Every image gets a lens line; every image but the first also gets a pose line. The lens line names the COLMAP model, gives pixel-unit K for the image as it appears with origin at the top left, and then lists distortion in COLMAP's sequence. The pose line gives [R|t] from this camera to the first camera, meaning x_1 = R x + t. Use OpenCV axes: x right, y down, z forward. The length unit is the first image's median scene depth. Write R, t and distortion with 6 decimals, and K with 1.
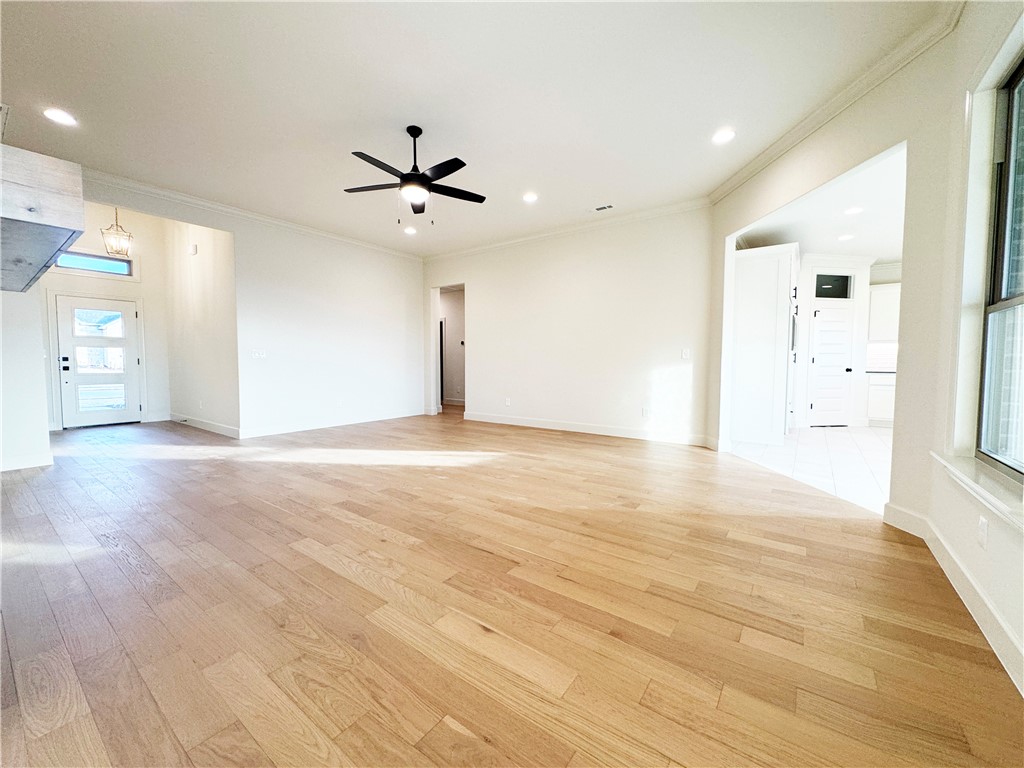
lens RADIAL K [[407.8, 0, 511.9], [0, 407.8, 382.9], [0, 0, 1]] dist [-0.003015, -0.000253]
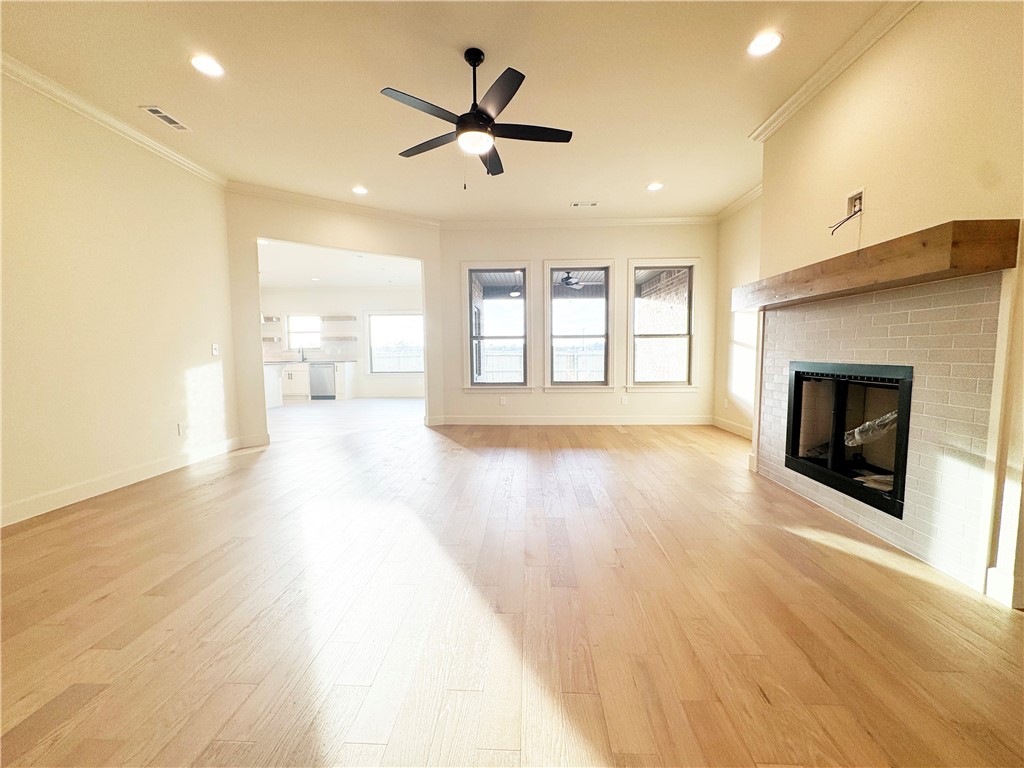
lens RADIAL K [[407.8, 0, 511.9], [0, 407.8, 382.9], [0, 0, 1]] dist [-0.003015, -0.000253]
pose [[-0.554478, -0.062698, 0.829833, -1.022825], [0.049549, 0.992902, 0.108127, -0.101967], [-0.830722, 0.101072, -0.547435, 1.534652]]
